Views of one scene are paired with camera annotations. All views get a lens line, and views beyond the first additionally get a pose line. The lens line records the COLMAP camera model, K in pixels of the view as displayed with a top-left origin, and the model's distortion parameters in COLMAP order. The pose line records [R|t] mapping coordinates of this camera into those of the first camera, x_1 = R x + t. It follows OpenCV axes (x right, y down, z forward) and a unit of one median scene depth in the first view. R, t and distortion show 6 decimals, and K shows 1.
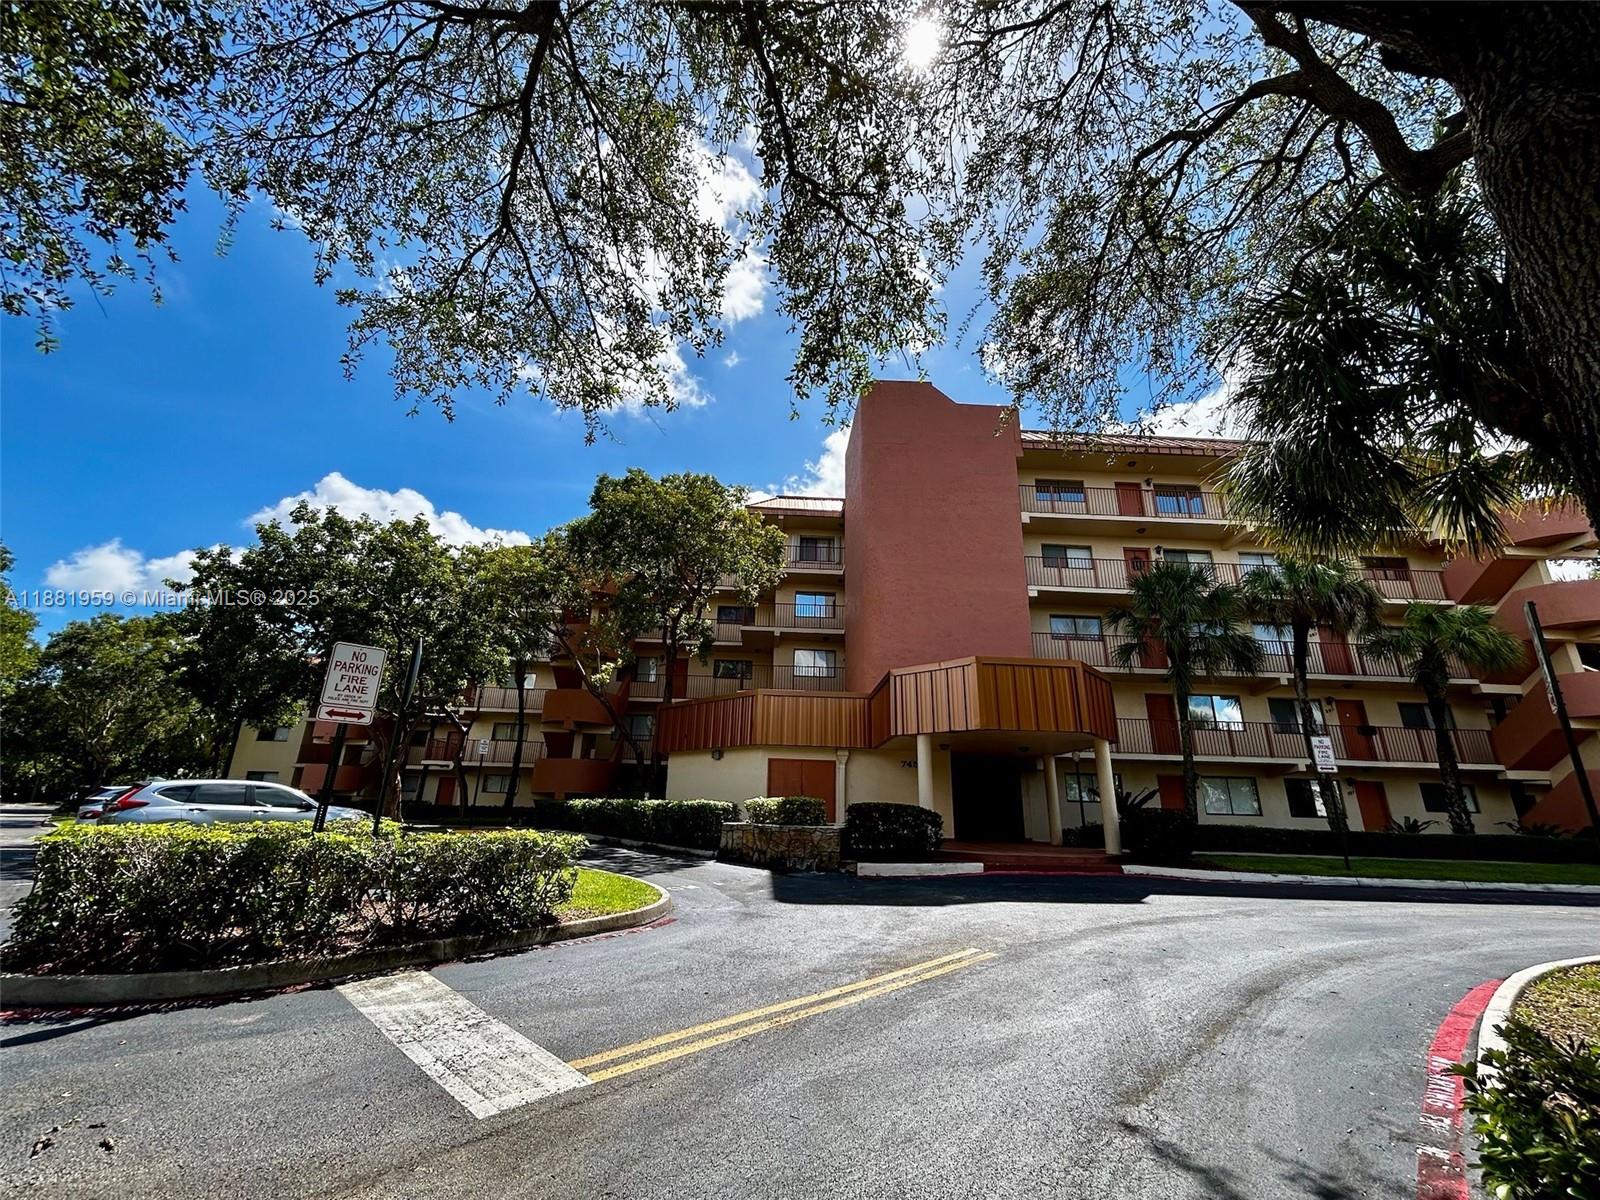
lens RADIAL K [[652.9, 0, 792.6], [0, 652.9, 600.0], [0, 0, 1]] dist [-0.004224, 0.001710]
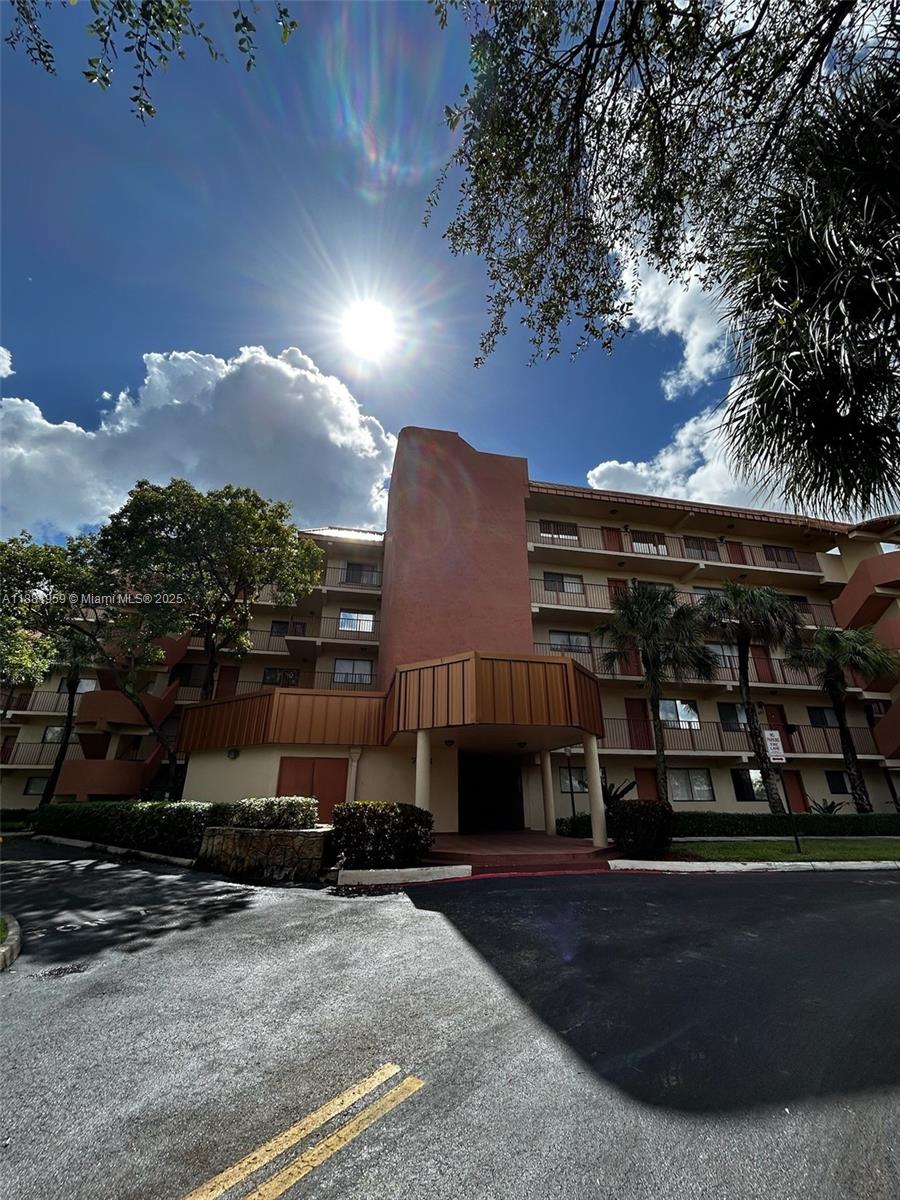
lens RADIAL K [[489.7, 0, 452.1], [0, 489.7, 596.4], [0, 0, 1]] dist [-0.004224, 0.001710]
pose [[0.985537, 0.042335, 0.164089, 0.082309], [-0.028942, 0.996115, -0.083169, 0.046223], [-0.166972, 0.077217, 0.982933, 0.173049]]
